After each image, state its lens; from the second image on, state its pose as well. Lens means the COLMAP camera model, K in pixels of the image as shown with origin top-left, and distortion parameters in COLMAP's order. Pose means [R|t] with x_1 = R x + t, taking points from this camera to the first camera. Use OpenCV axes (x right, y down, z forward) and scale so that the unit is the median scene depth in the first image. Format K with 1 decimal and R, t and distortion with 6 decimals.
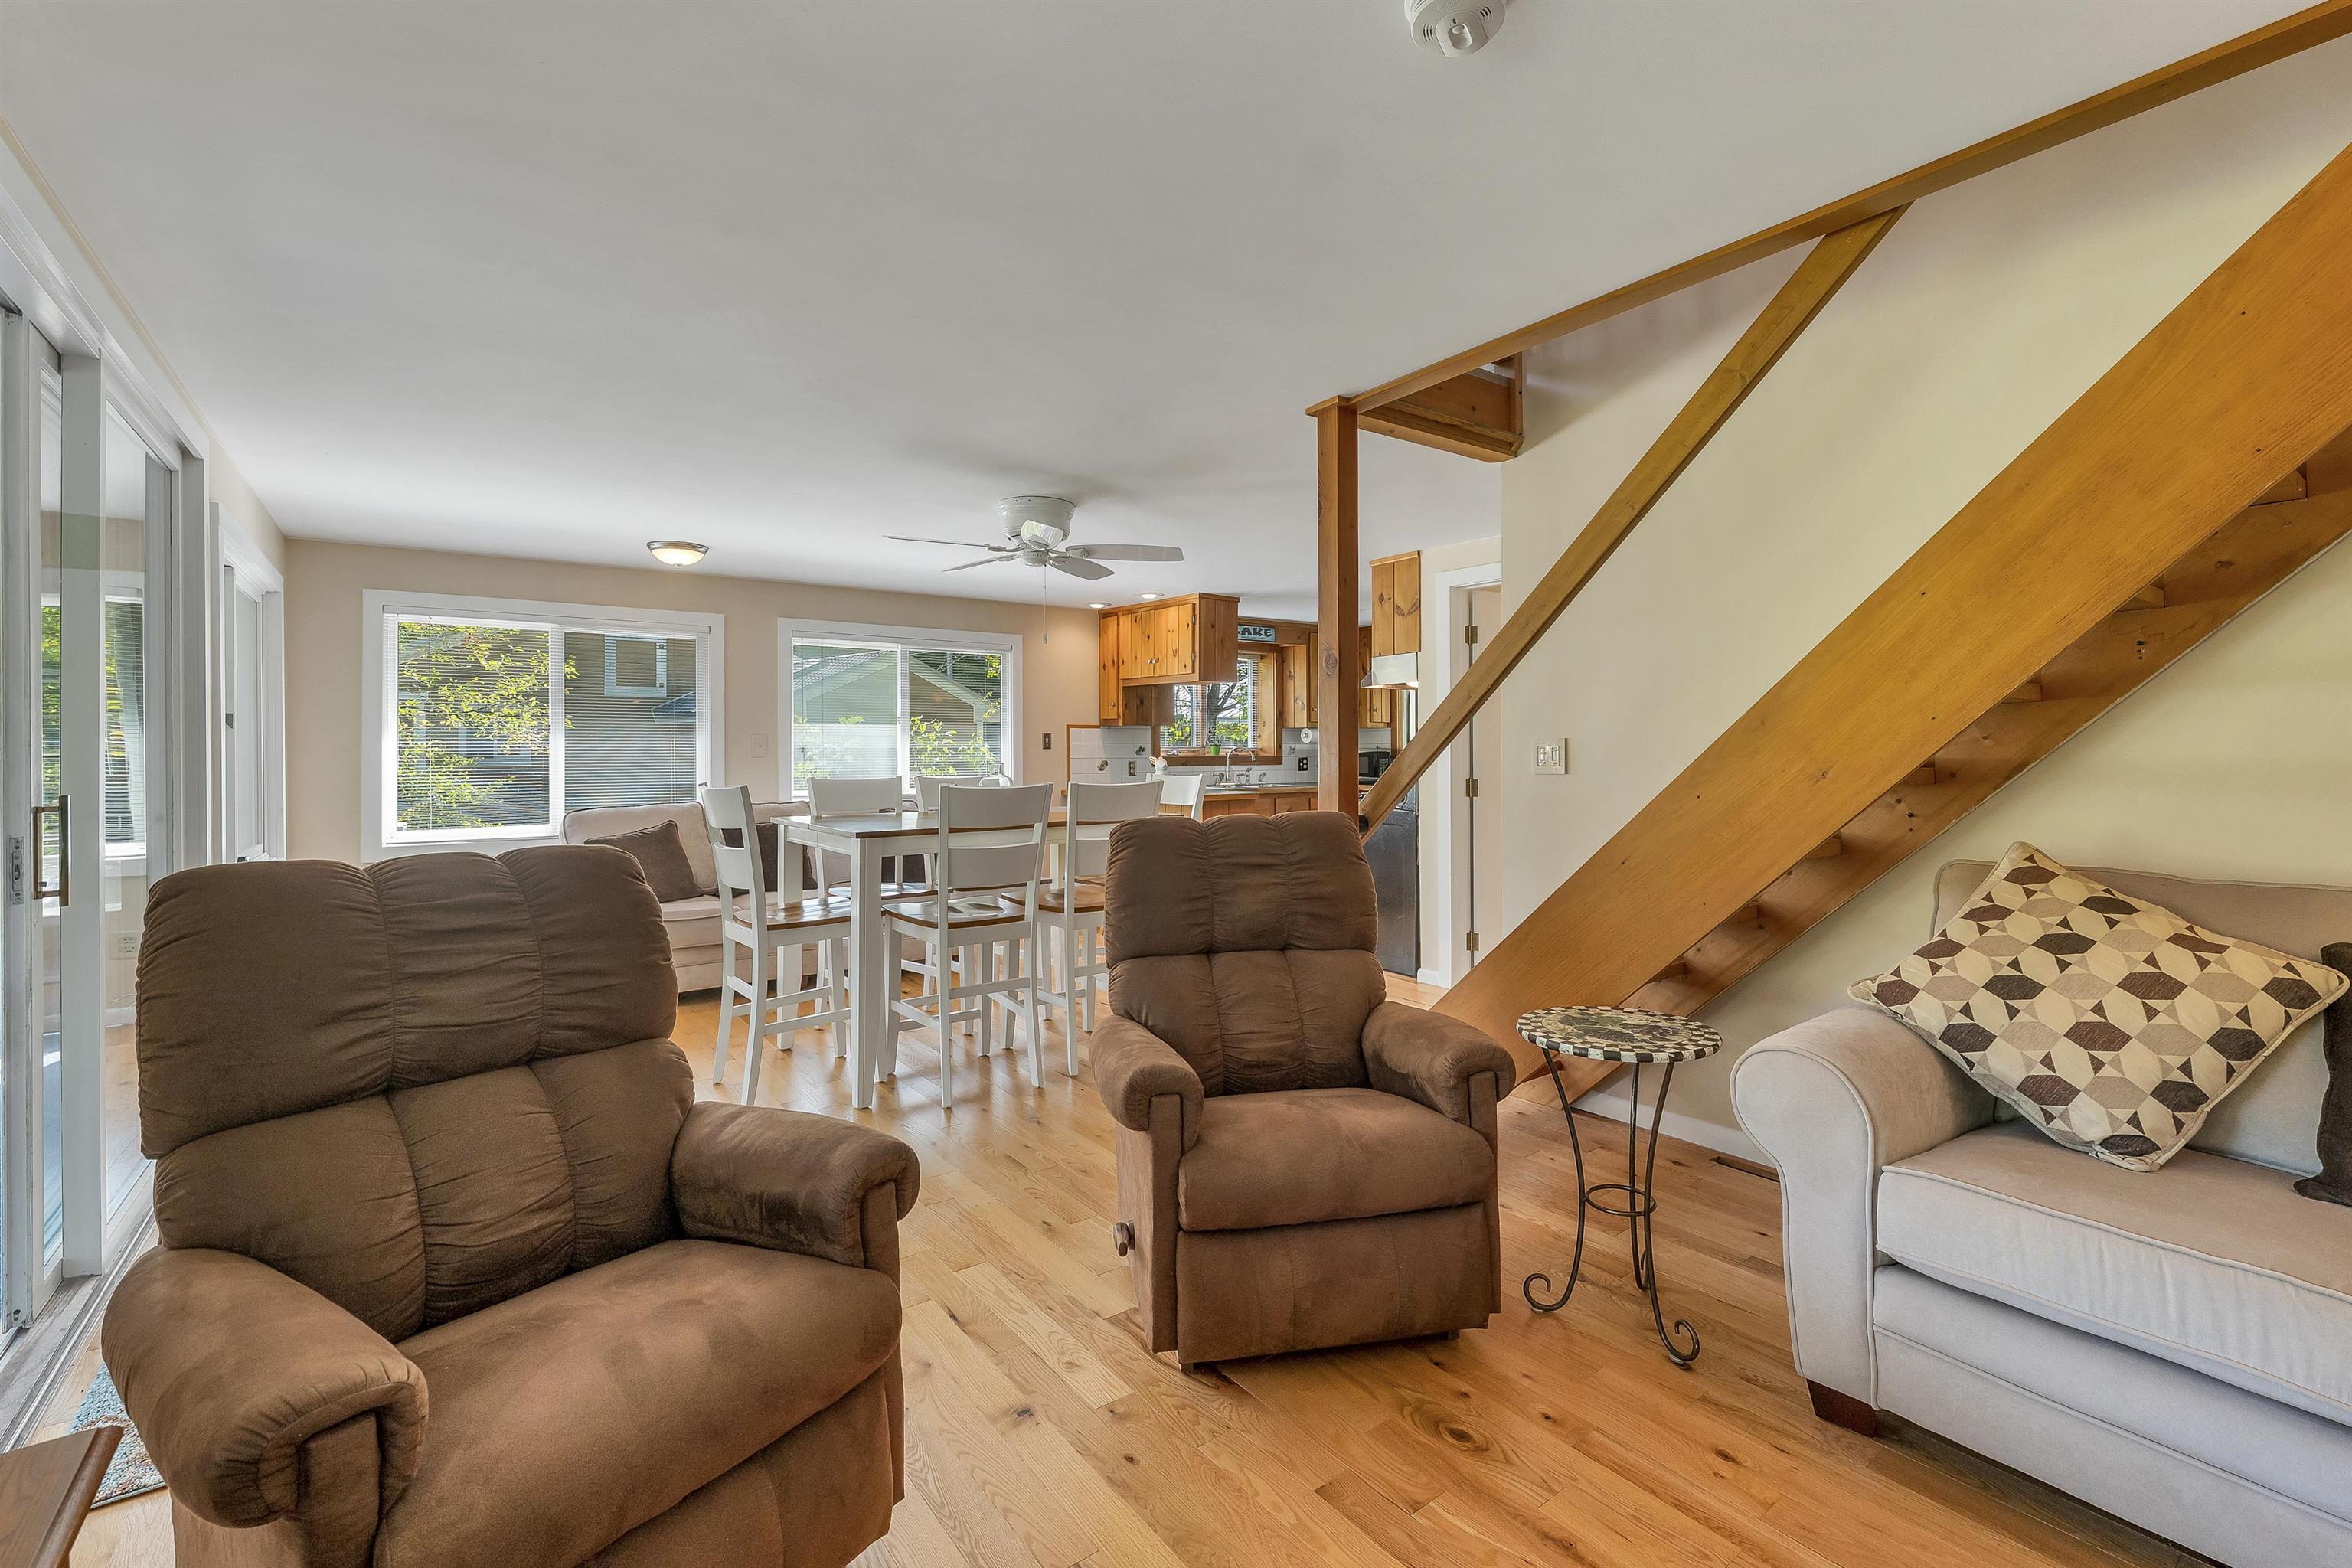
lens RADIAL K [[992.2, 0, 1164.3], [0, 992.2, 761.5], [0, 0, 1]] dist [0.001090, -0.000774]
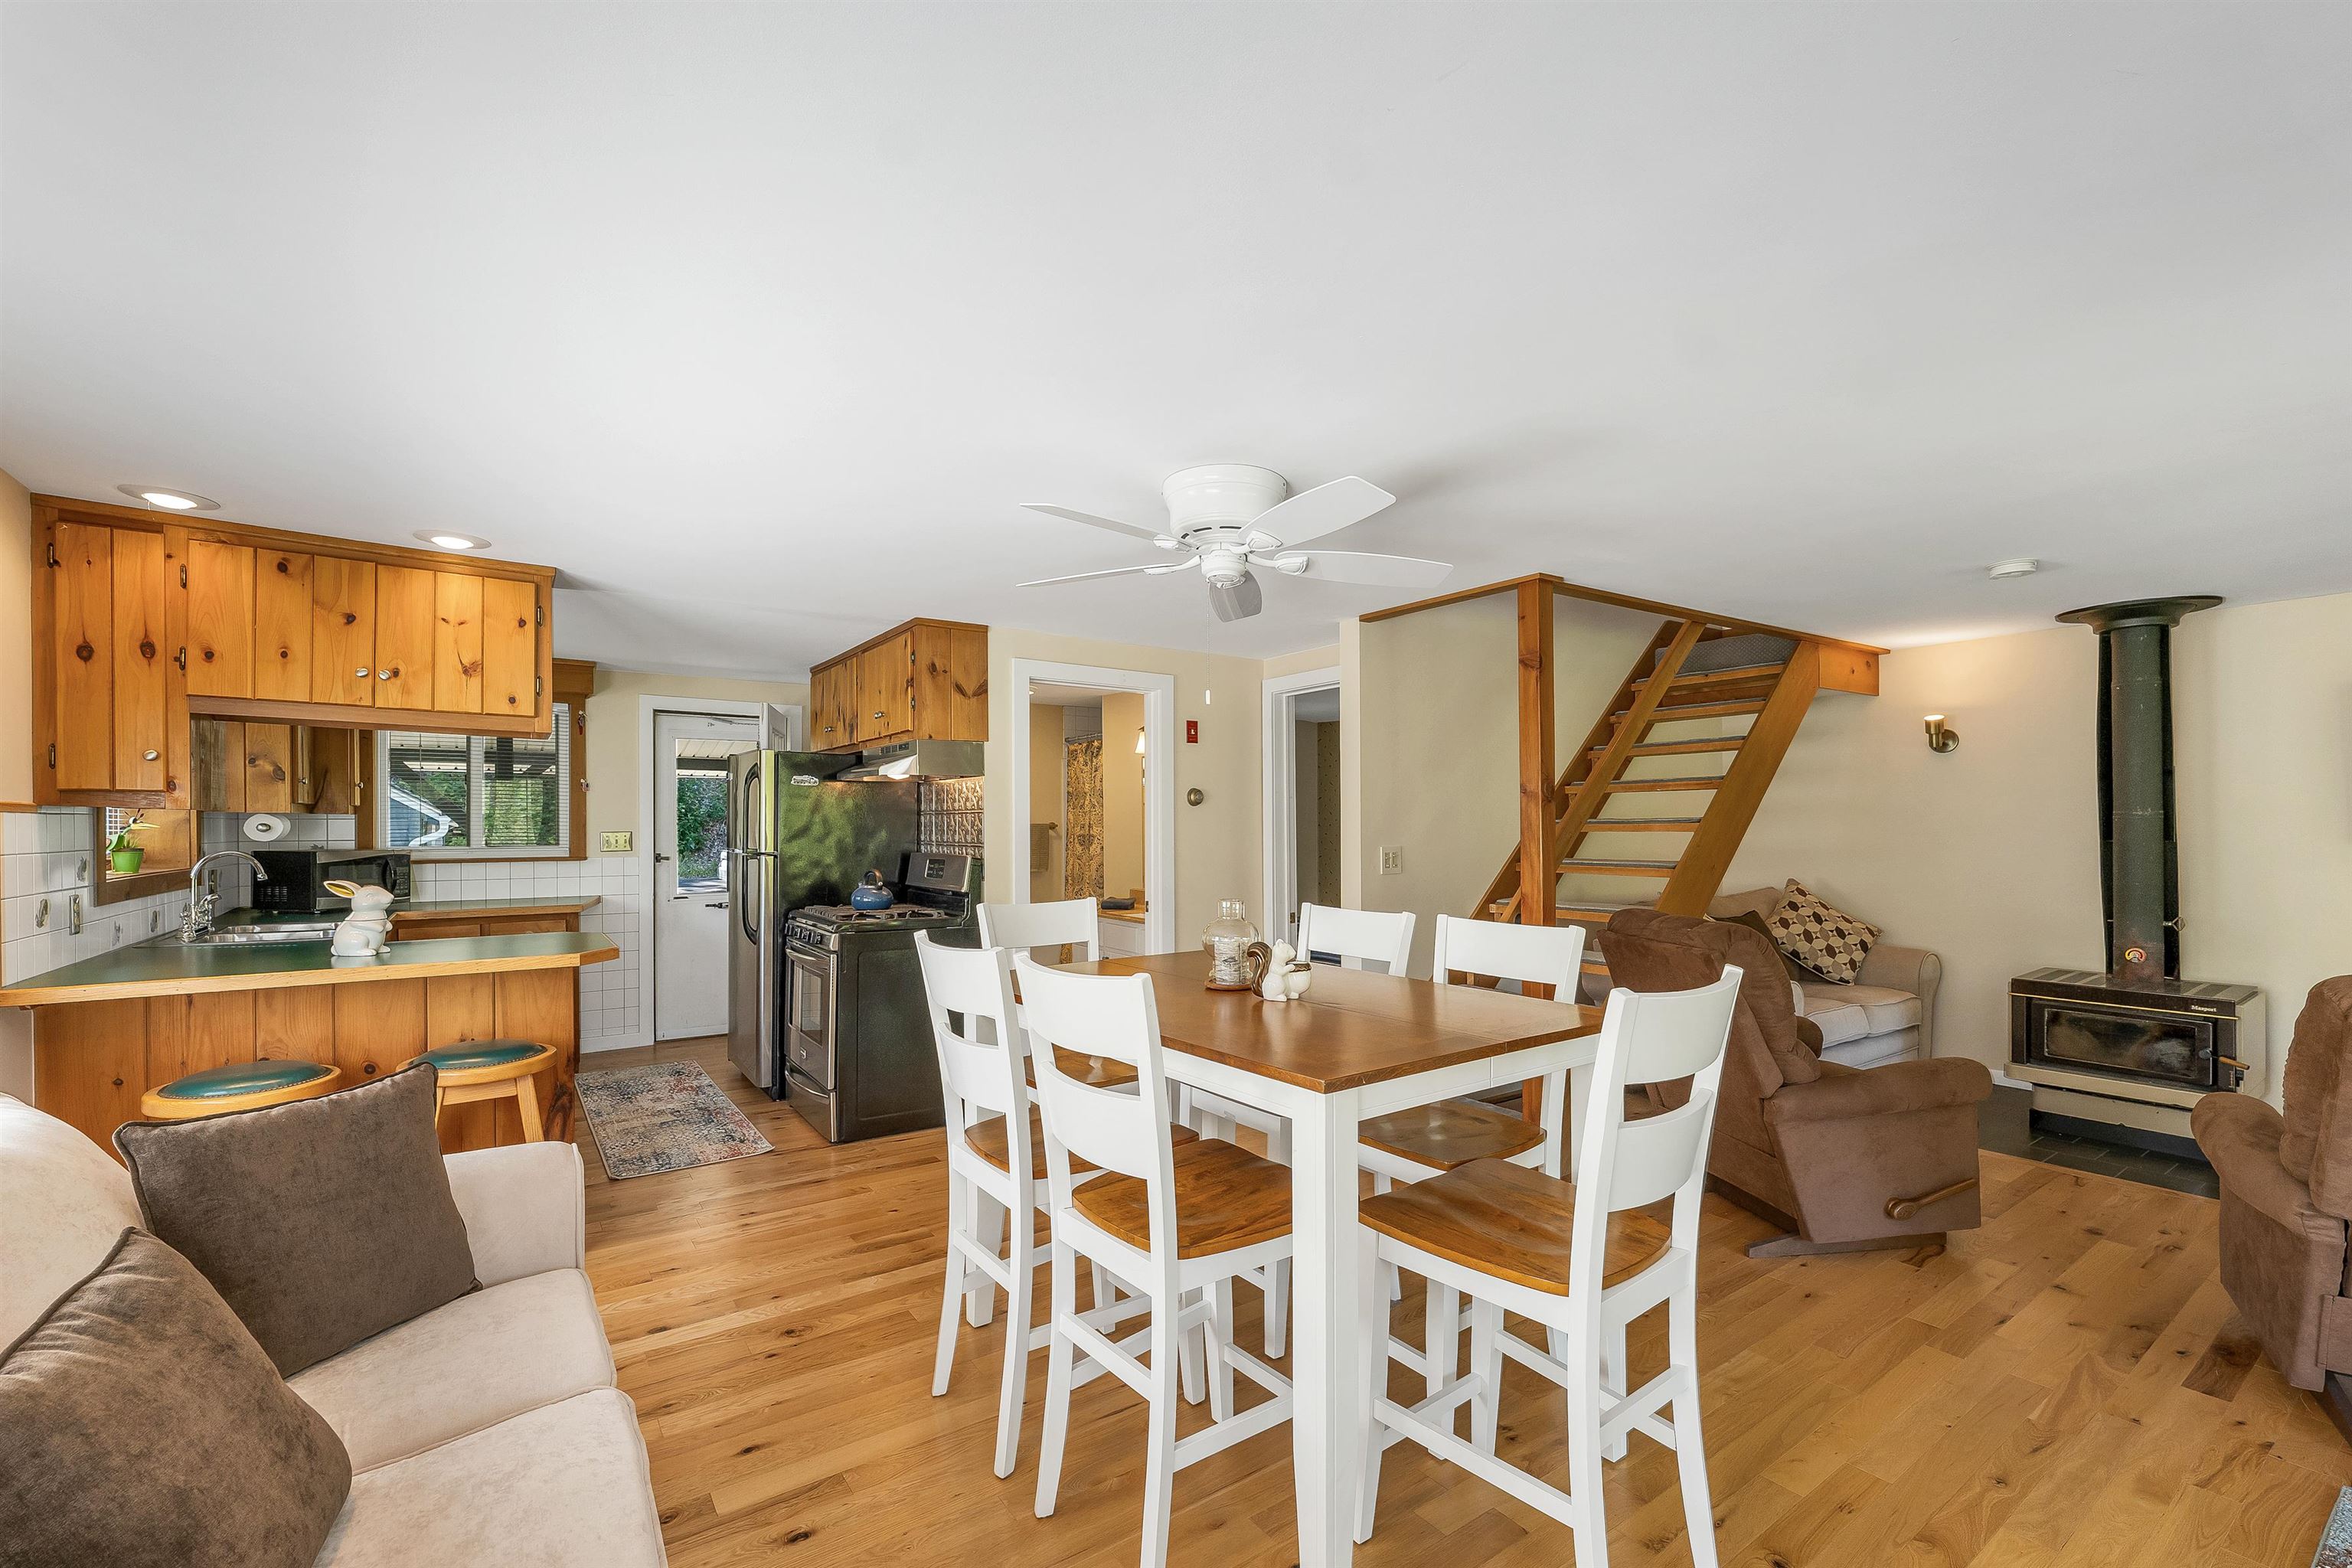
lens RADIAL K [[986.1, 0, 1175.1], [0, 986.1, 828.4], [0, 0, 1]] dist [-0.004965, 0.002515]
pose [[0.024239, 0.000537, 0.999706, -0.384578], [0.009949, 0.999950, -0.000779, -0.021450], [-0.999657, 0.009965, 0.024233, 0.521232]]
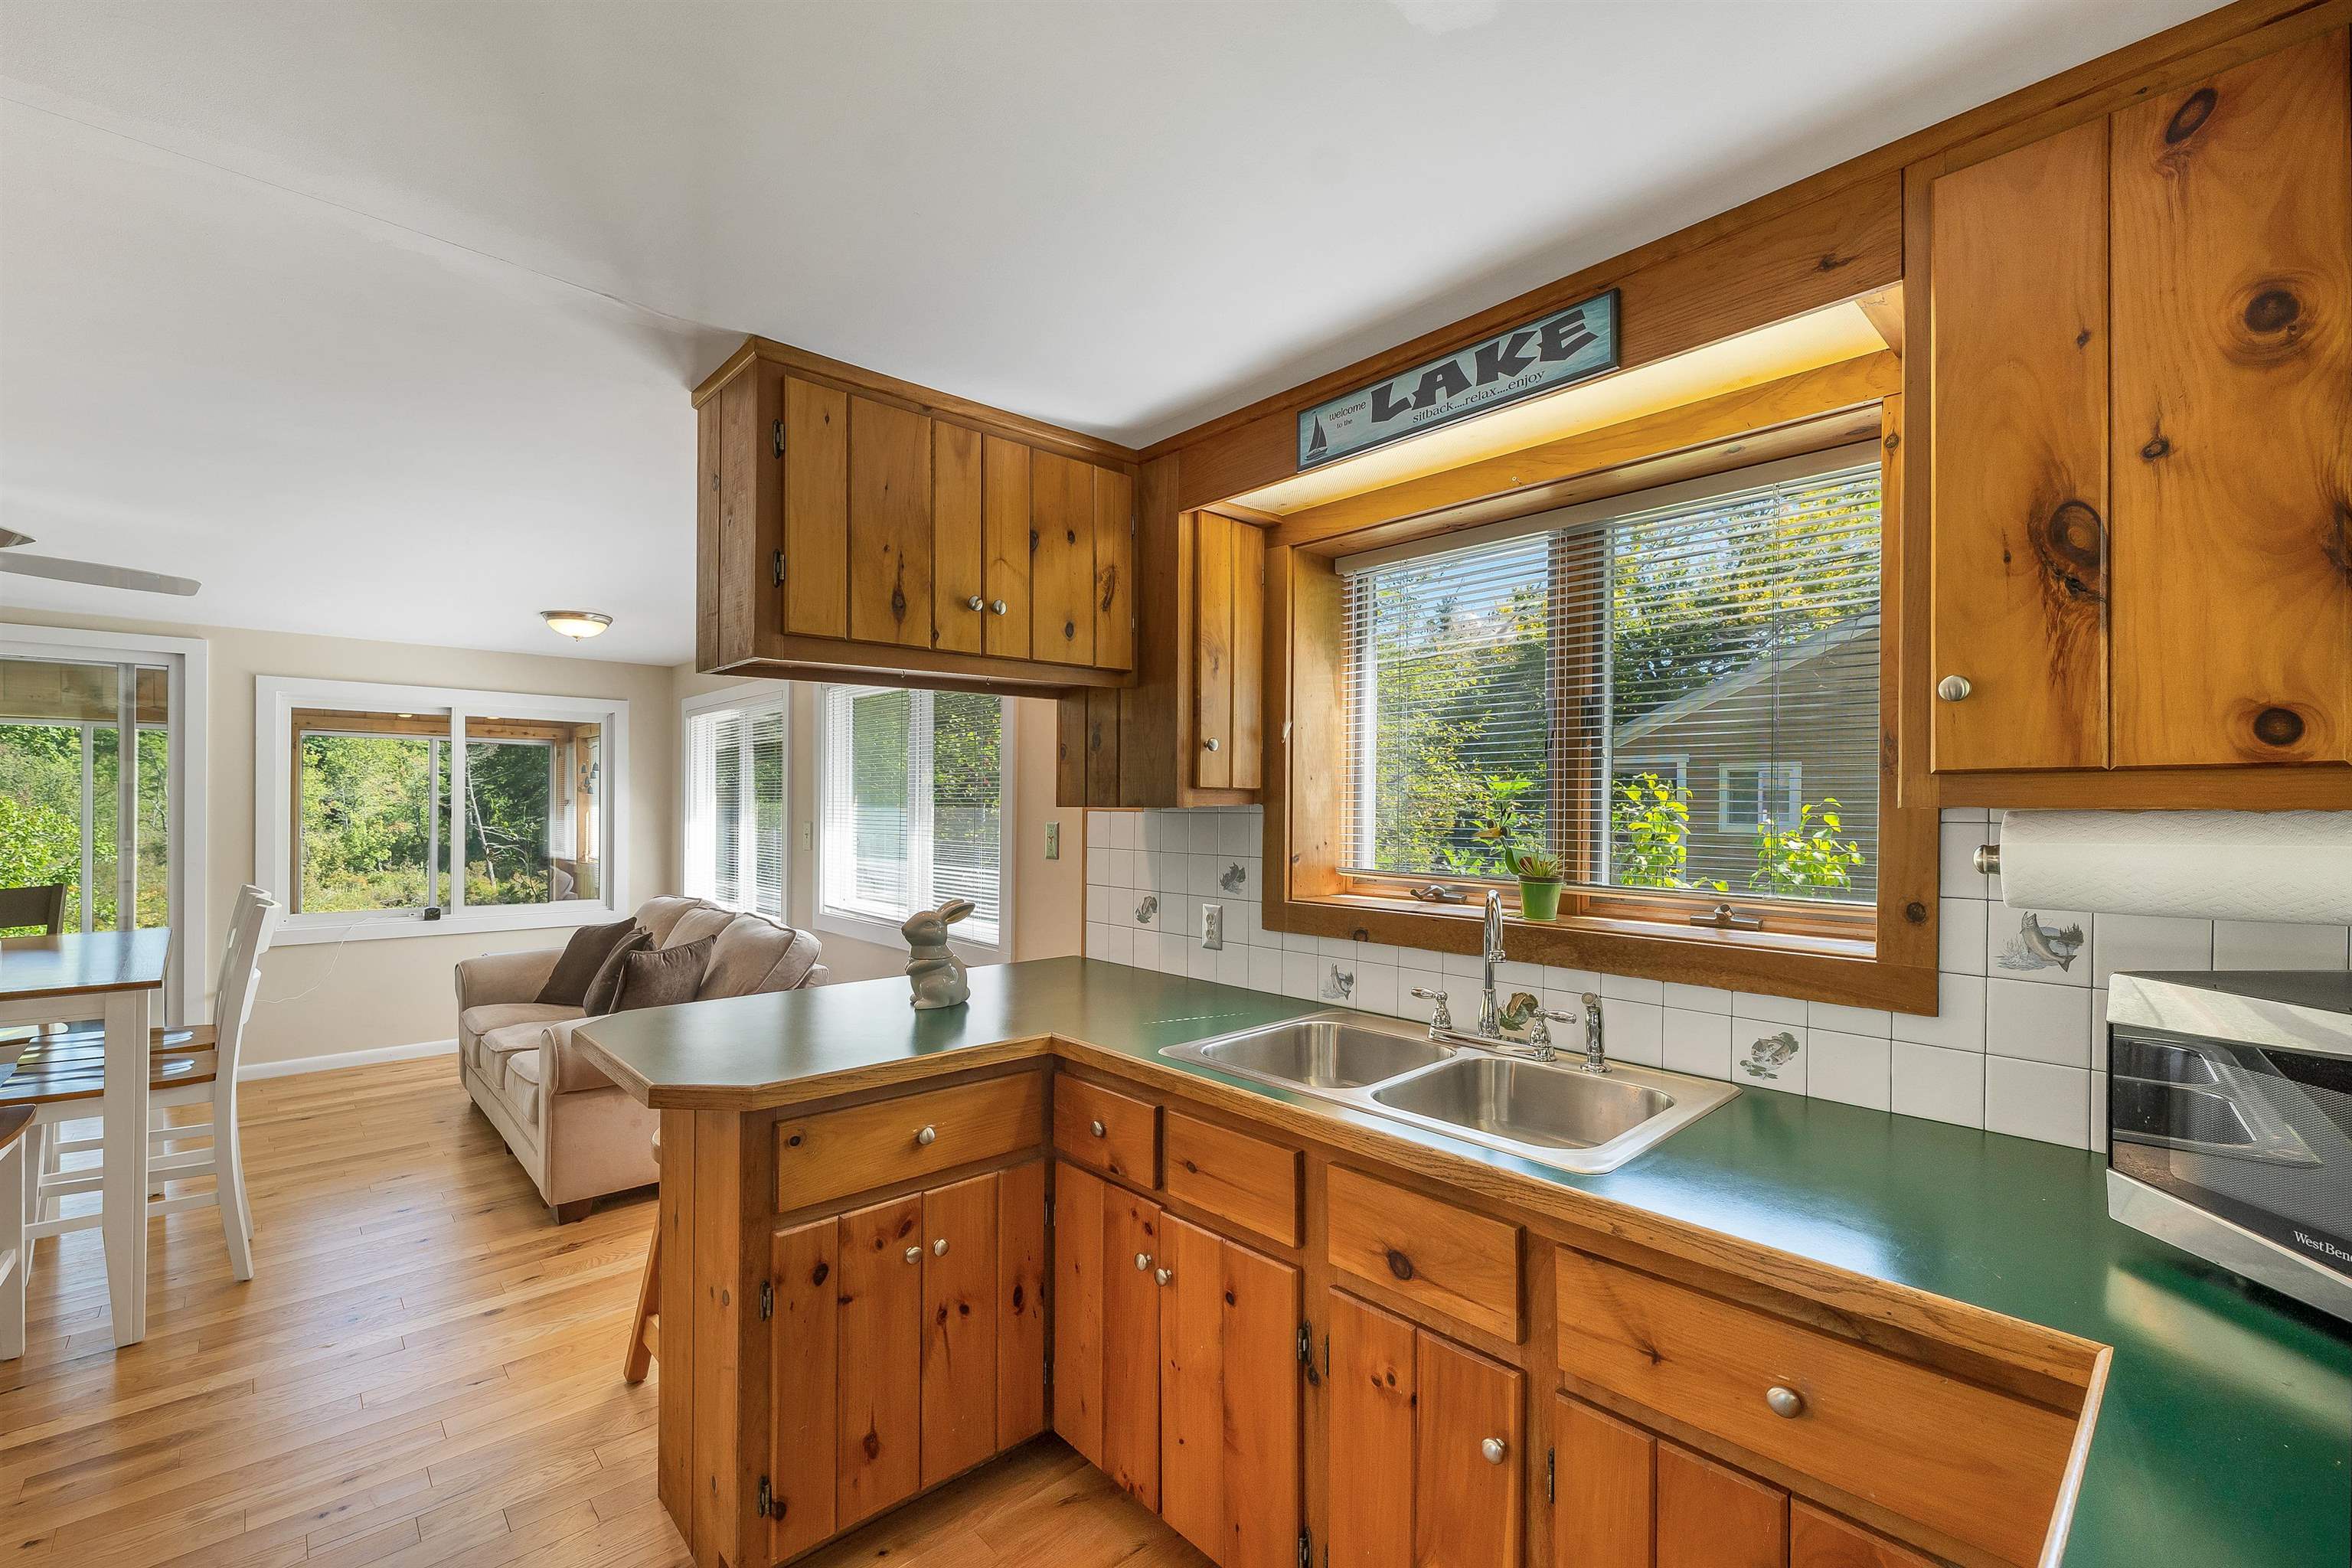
lens RADIAL K [[986.1, 0, 1161.2], [0, 986.1, 807.1], [0, 0, 1]] dist [-0.004965, 0.002515]
pose [[0.109329, 0.007051, -0.993981, 0.287553], [-0.014313, 0.999882, 0.005519, -0.034242], [0.993903, 0.013624, 0.109417, 0.885202]]
